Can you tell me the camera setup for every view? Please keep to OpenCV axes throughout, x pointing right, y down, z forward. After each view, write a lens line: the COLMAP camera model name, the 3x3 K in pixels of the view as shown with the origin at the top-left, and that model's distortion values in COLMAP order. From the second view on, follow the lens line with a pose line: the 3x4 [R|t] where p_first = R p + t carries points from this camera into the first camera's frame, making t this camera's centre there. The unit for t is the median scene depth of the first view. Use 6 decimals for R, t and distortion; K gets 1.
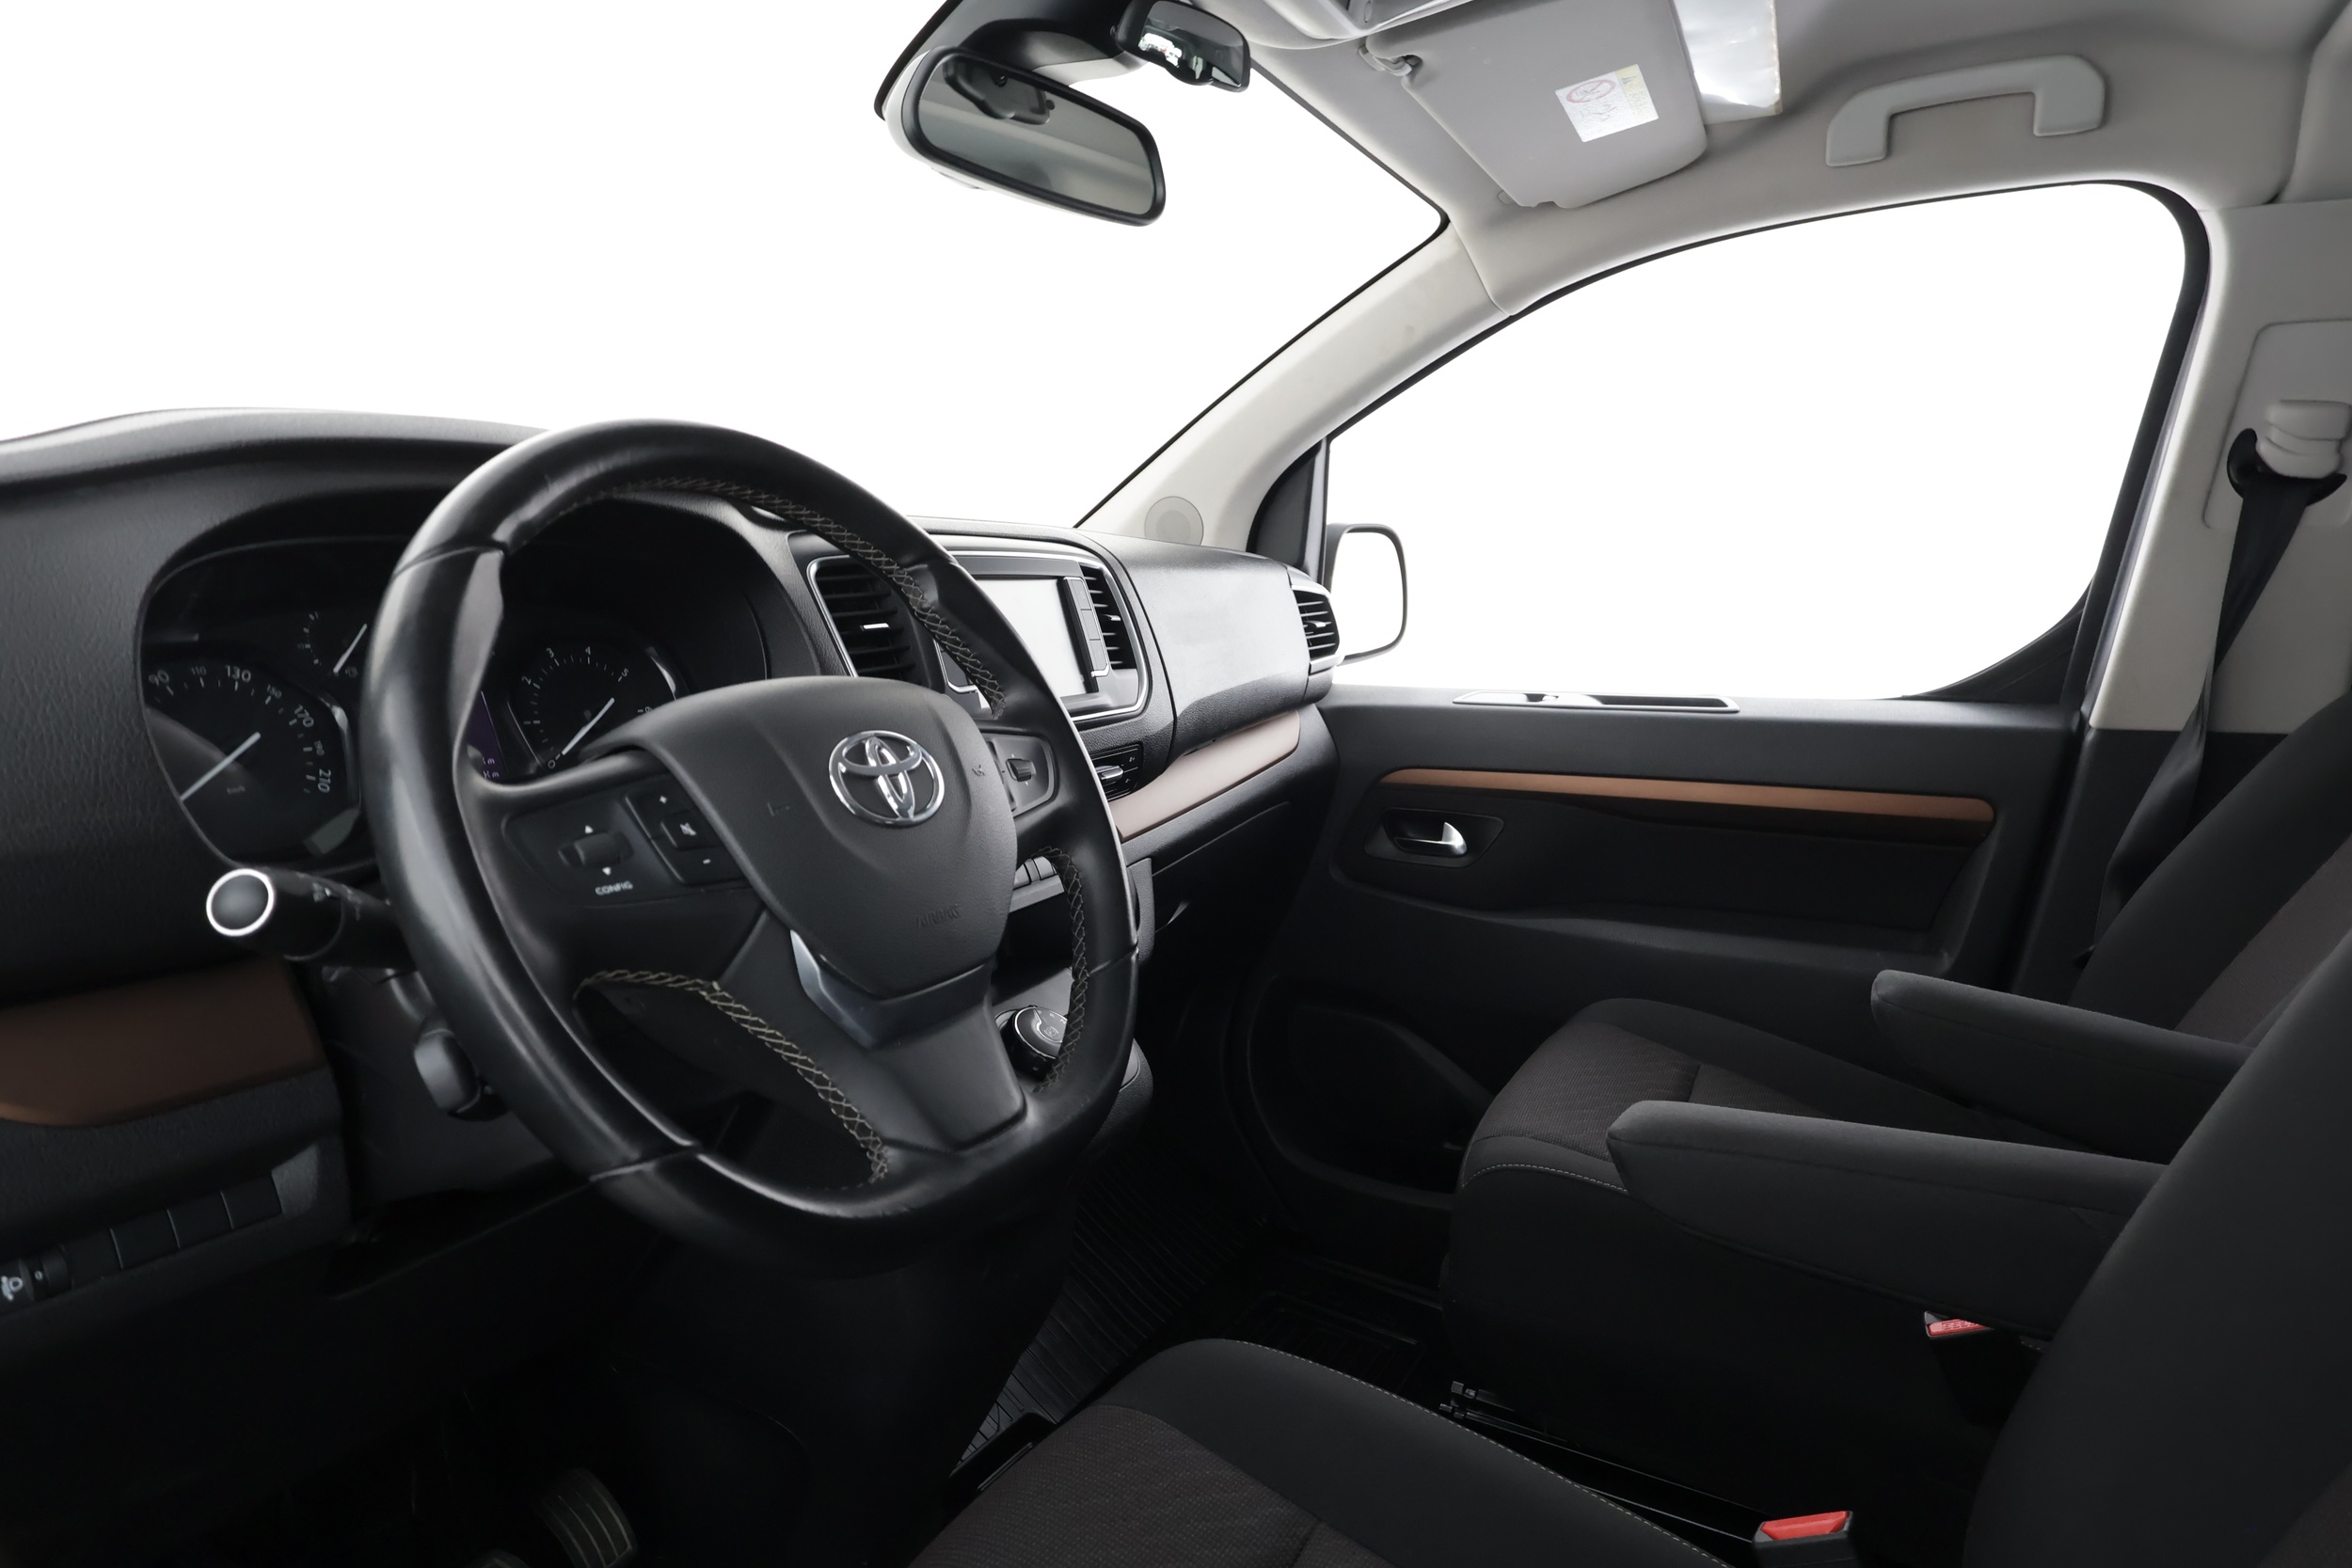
lens RADIAL K [[1367.7, 0, 1175.2], [0, 1367.7, 790.1], [0, 0, 1]] dist [-0.000050, 0.001832]
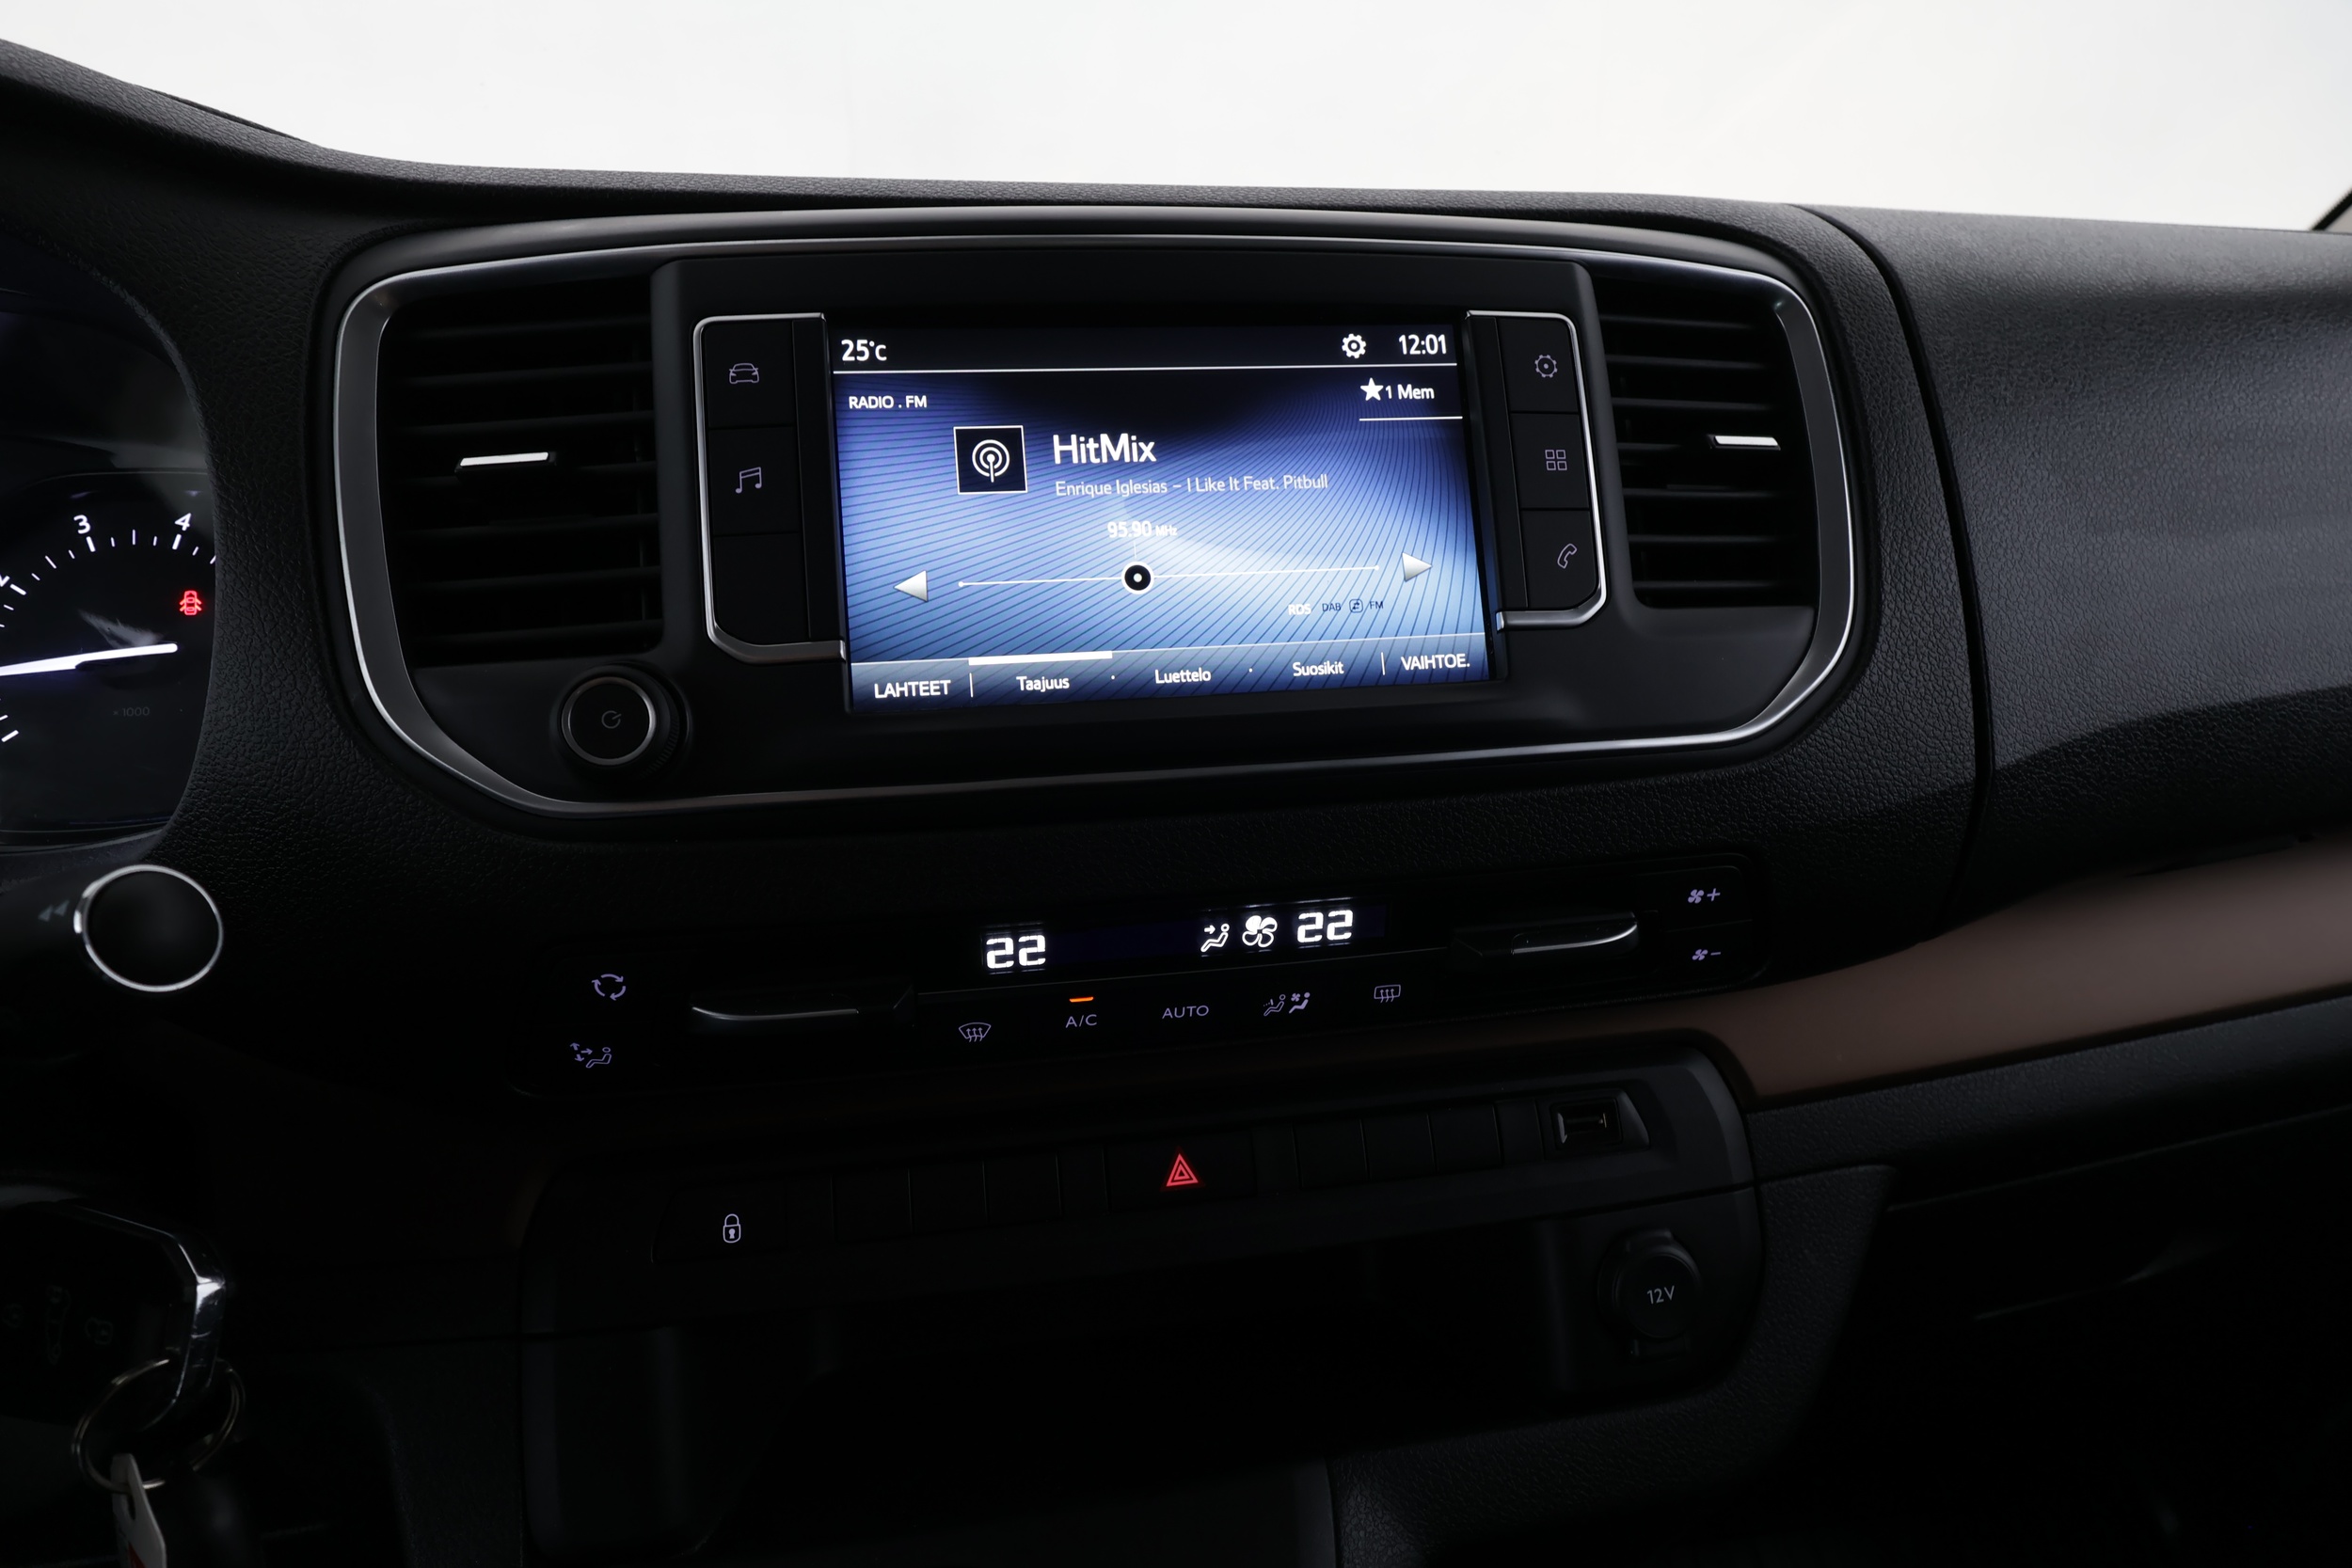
lens RADIAL K [[1367.7, 0, 1167.0], [0, 1367.7, 774.0], [0, 0, 1]] dist [-0.000050, 0.001832]
pose [[0.613389, 0.149417, -0.775518, 0.121650], [-0.095212, 0.988769, 0.115196, -0.068445], [0.784021, 0.003179, 0.620726, 0.650320]]
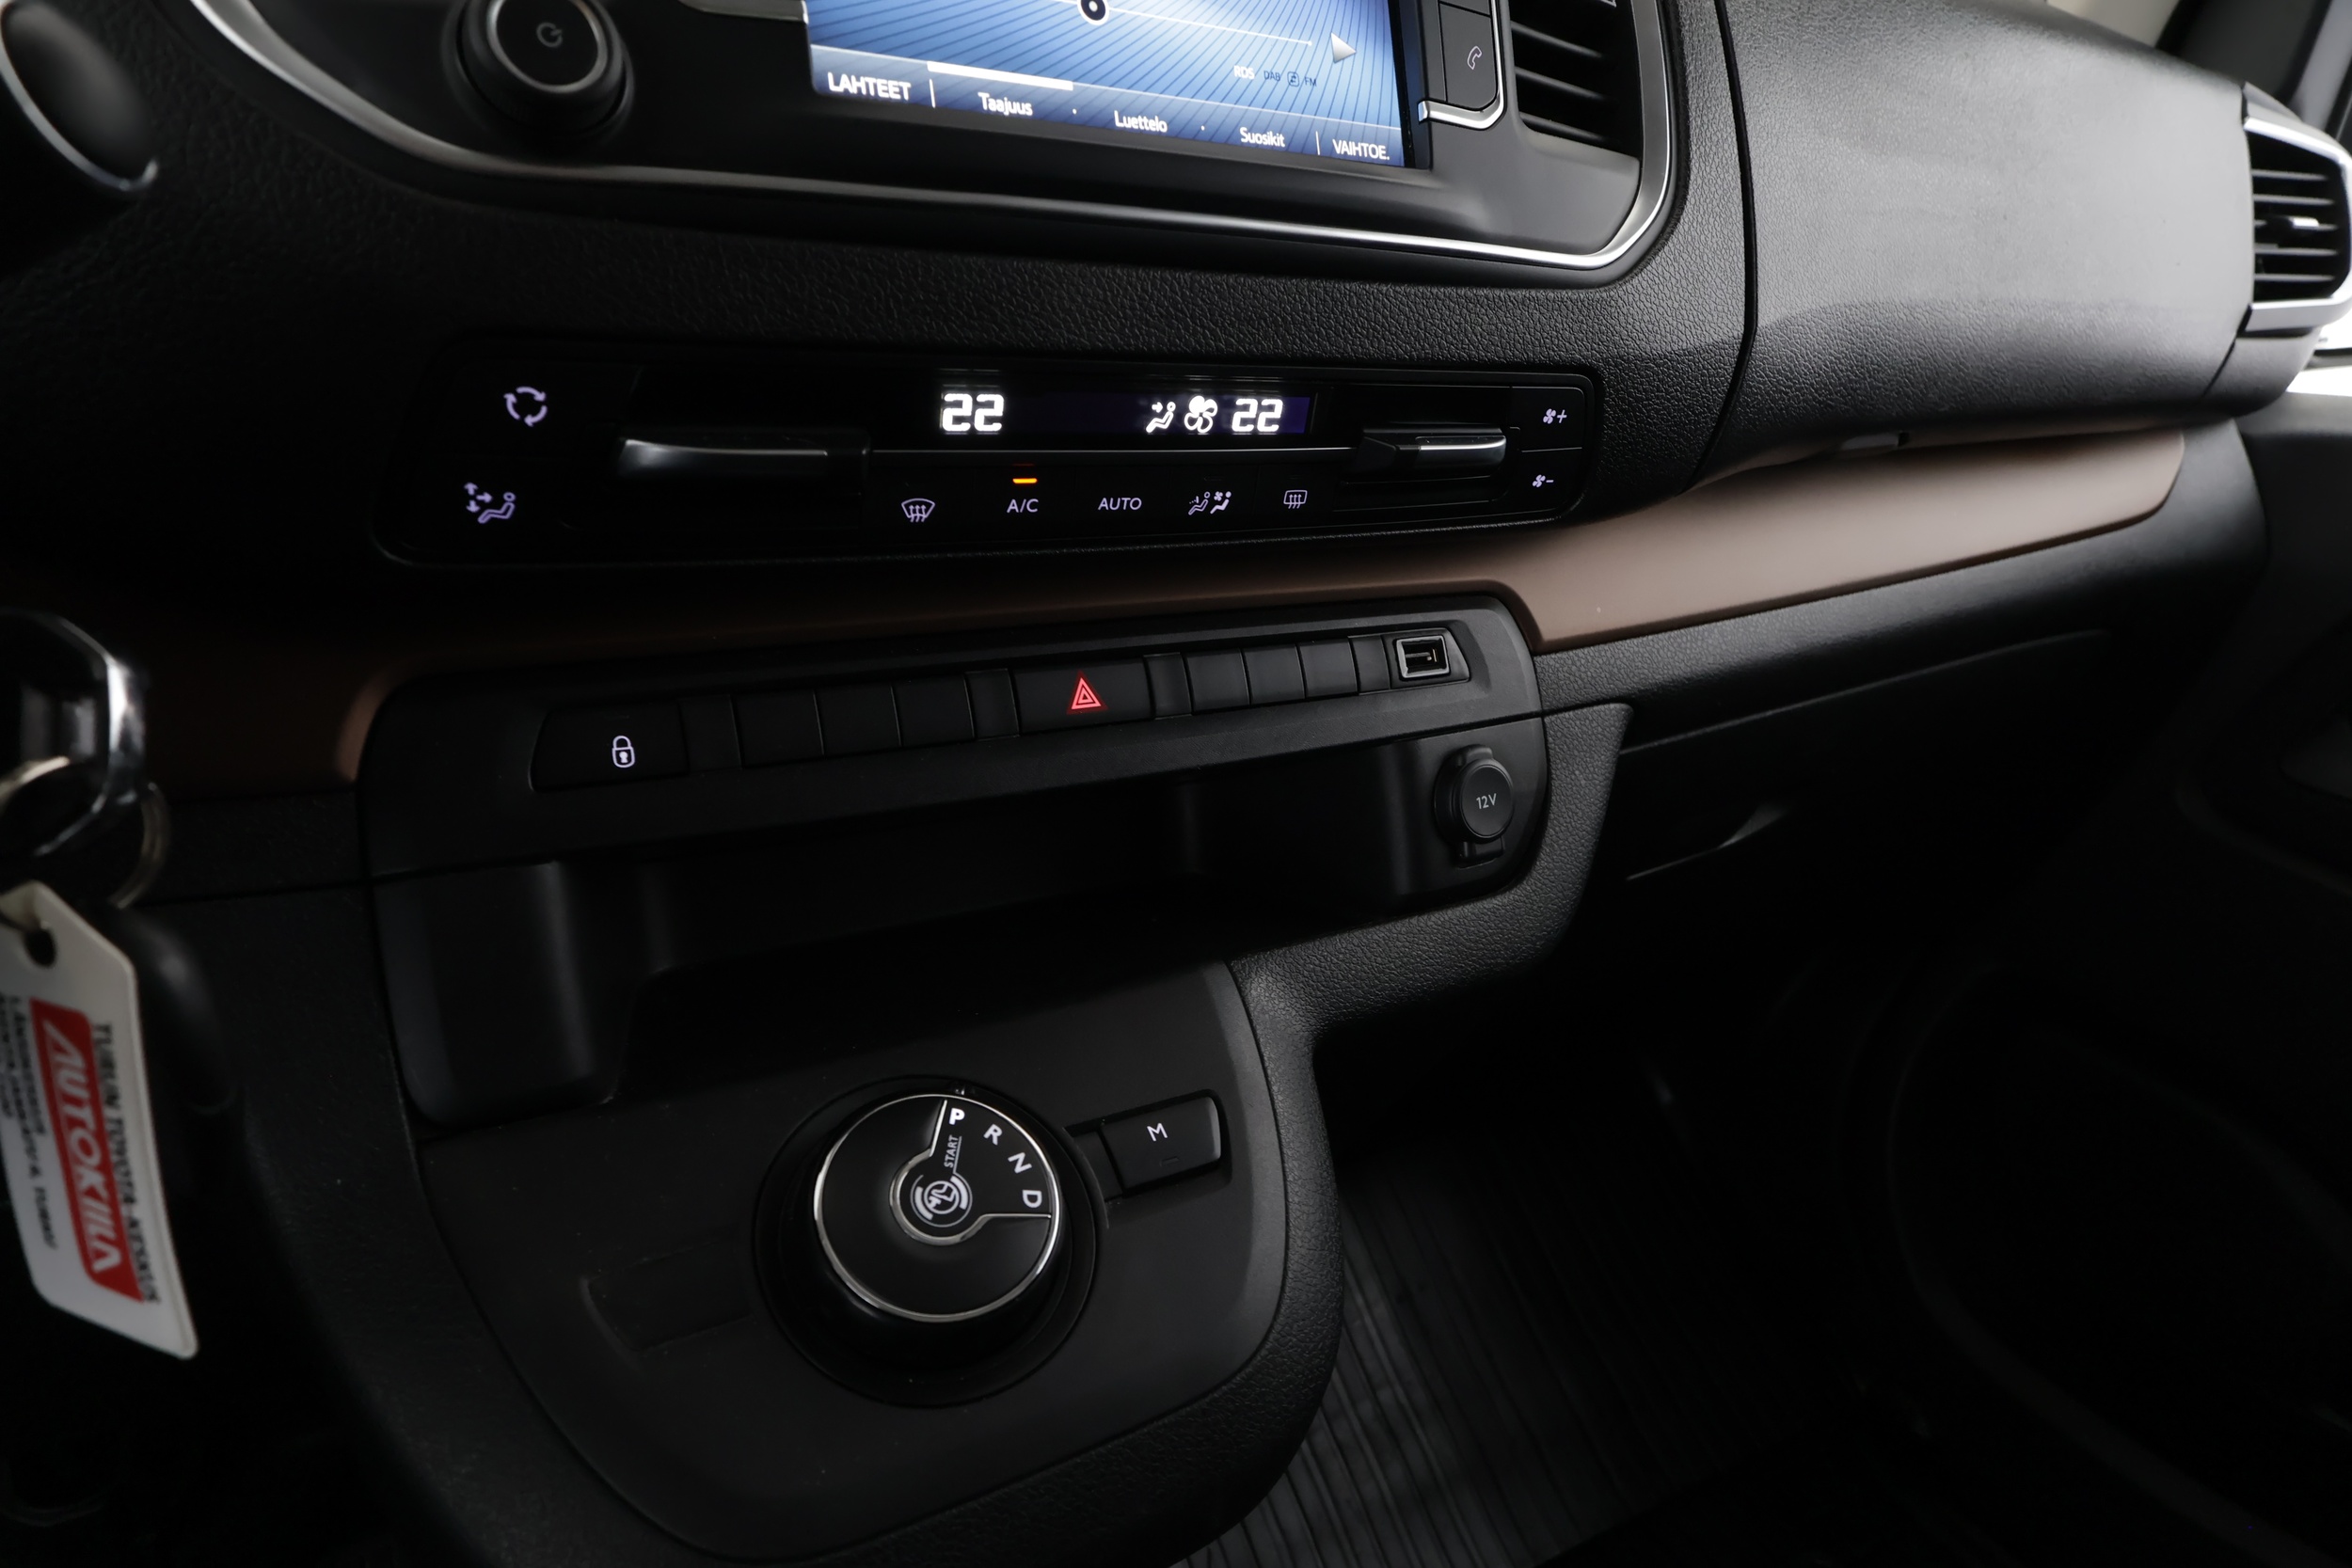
lens RADIAL K [[1367.7, 0, 1165.7], [0, 1367.7, 785.7], [0, 0, 1]] dist [-0.000050, 0.001832]
pose [[0.847595, 0.205530, -0.489225, 0.067797], [-0.124445, 0.973224, 0.193260, 0.012516], [0.515846, -0.102925, 0.850476, 0.592542]]
